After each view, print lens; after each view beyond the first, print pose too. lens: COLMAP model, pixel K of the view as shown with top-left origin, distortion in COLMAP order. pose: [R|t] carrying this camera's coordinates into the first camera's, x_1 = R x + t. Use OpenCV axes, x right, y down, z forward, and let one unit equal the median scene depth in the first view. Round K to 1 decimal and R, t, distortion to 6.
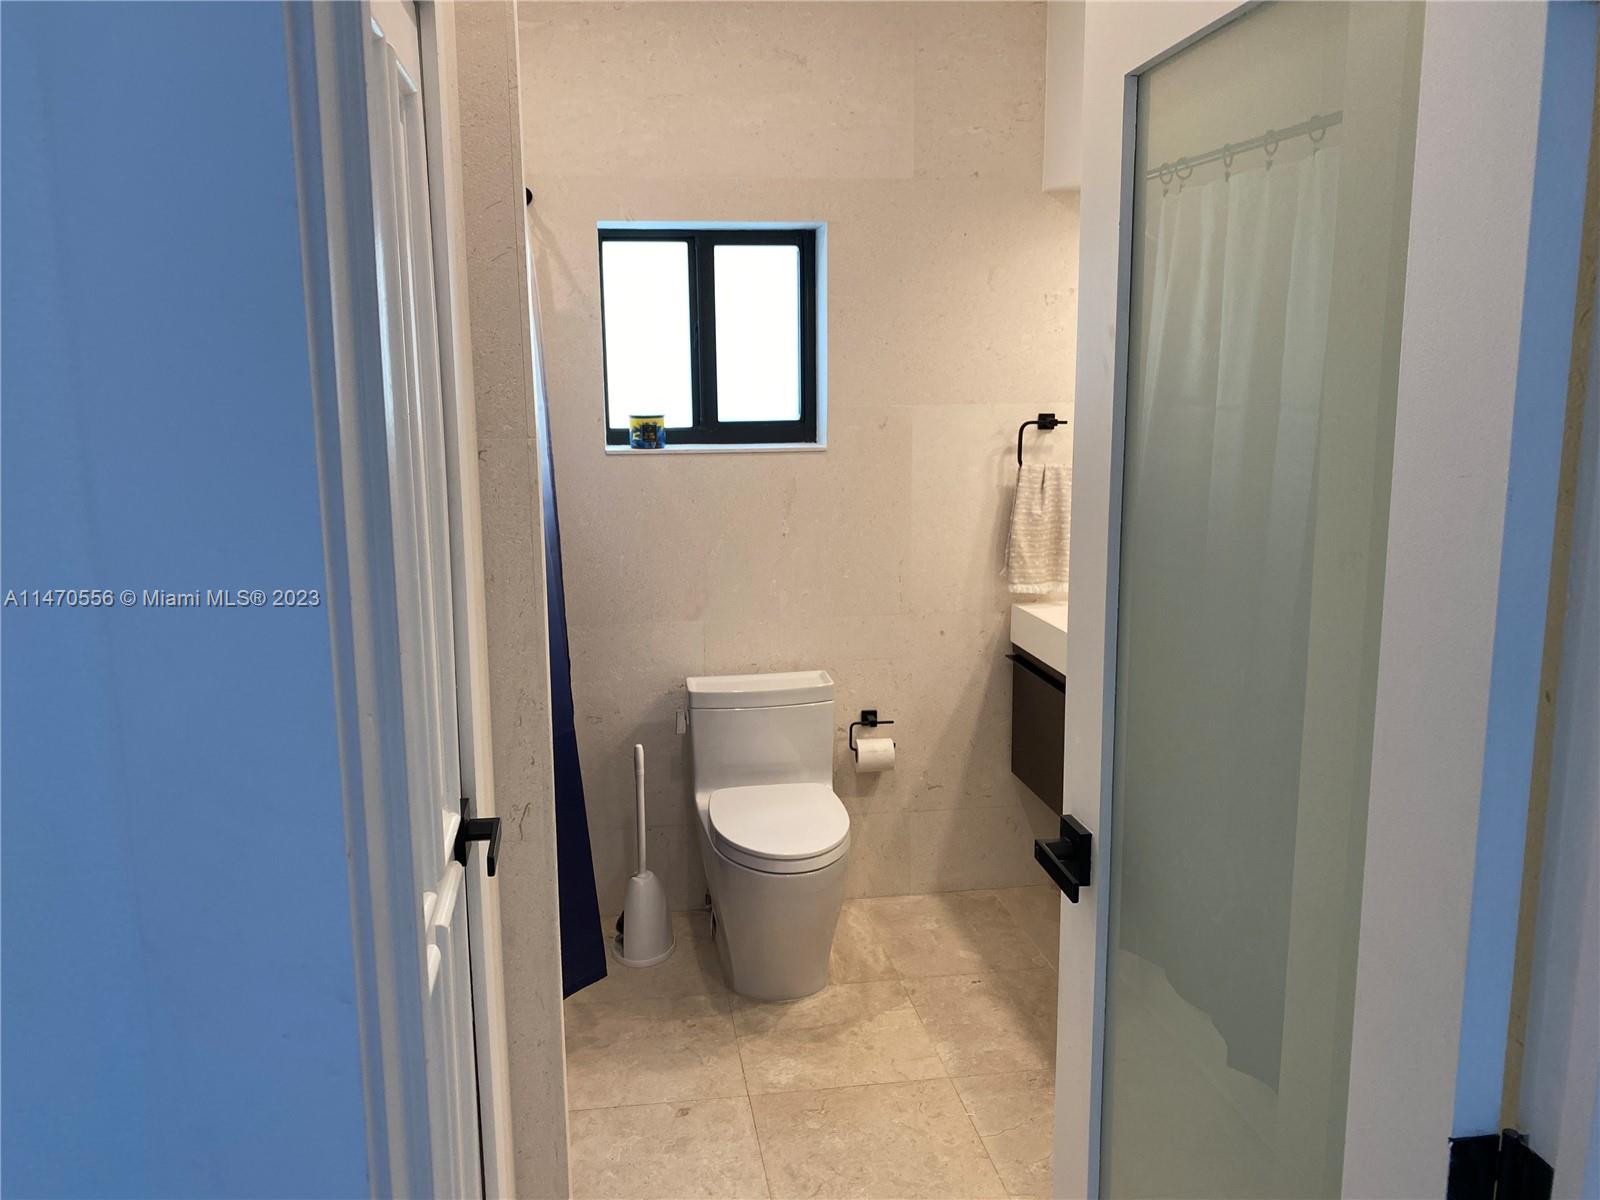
lens RADIAL K [[1208.1, 0, 804.7], [0, 1208.1, 594.0], [0, 0, 1]] dist [0.002524, -0.002438]
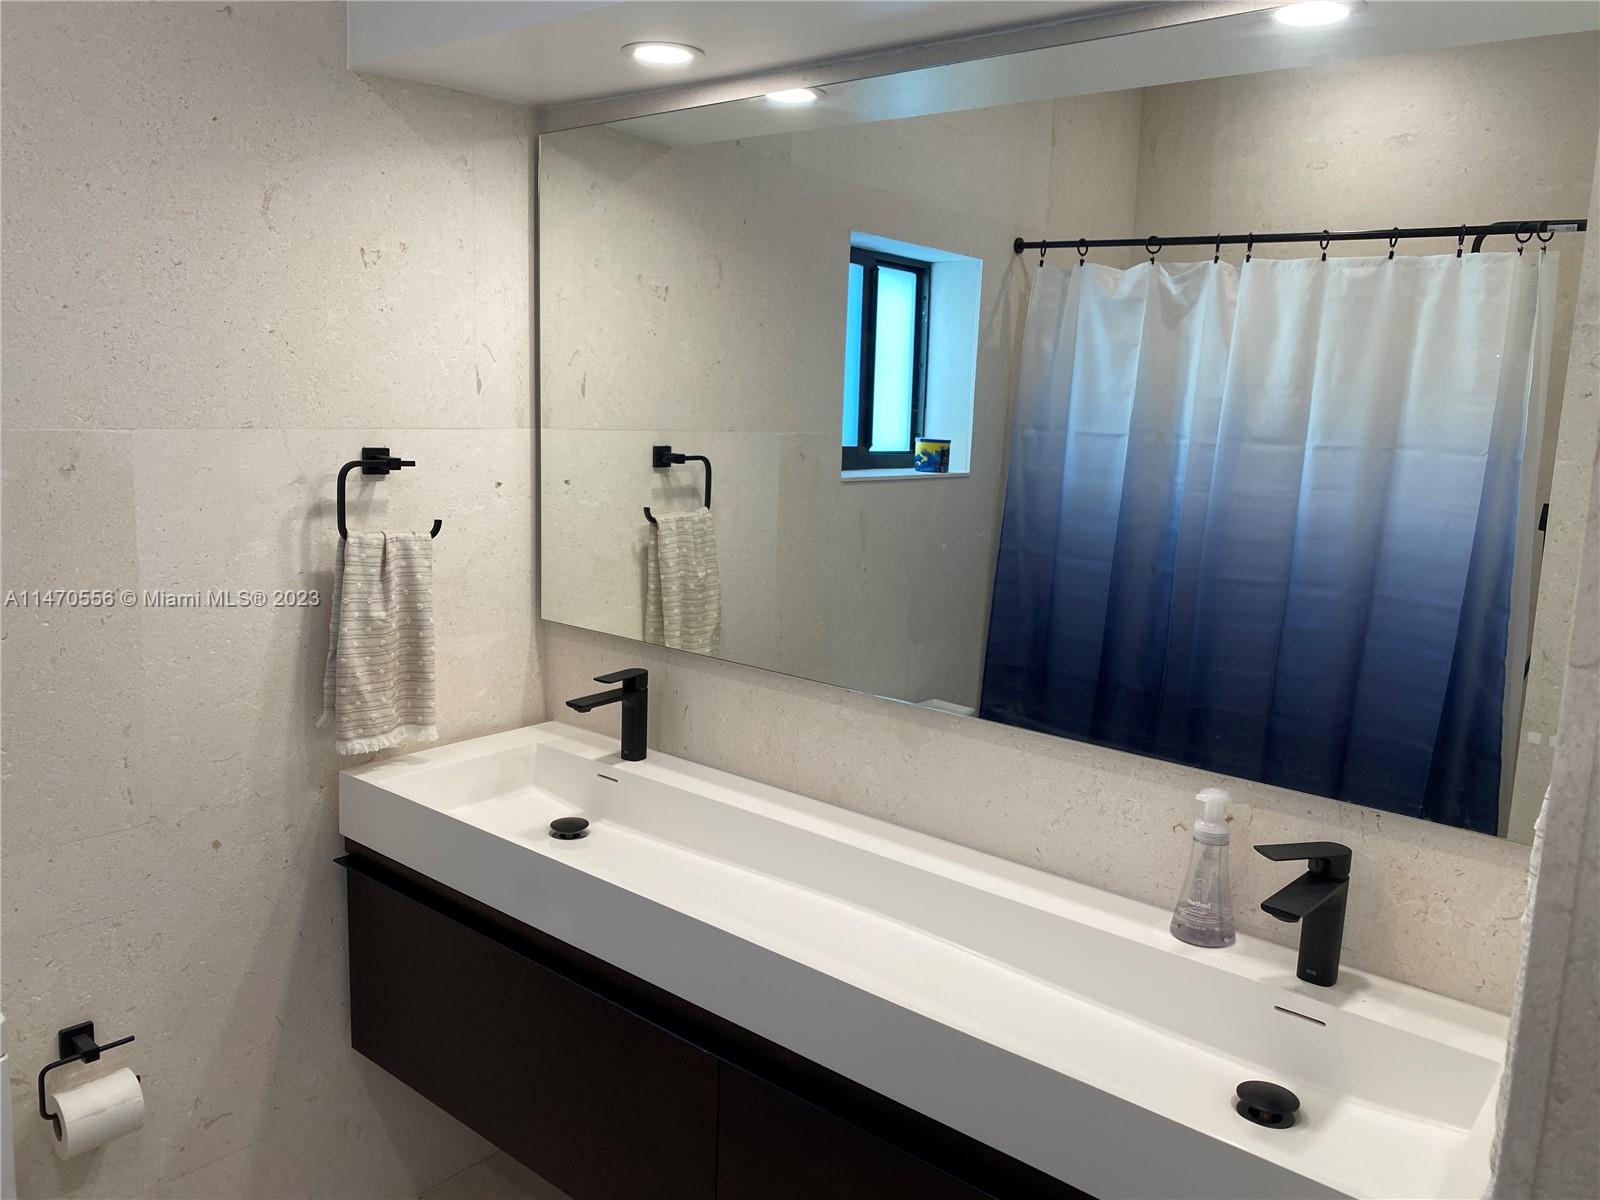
lens RADIAL K [[1208.1, 0, 804.7], [0, 1208.1, 594.0], [0, 0, 1]] dist [0.002524, -0.002438]
pose [[0.749537, -0.066734, 0.658590, -0.040337], [0.072240, 0.997210, 0.018829, -0.073615], [-0.658009, 0.033463, 0.752266, 0.414788]]
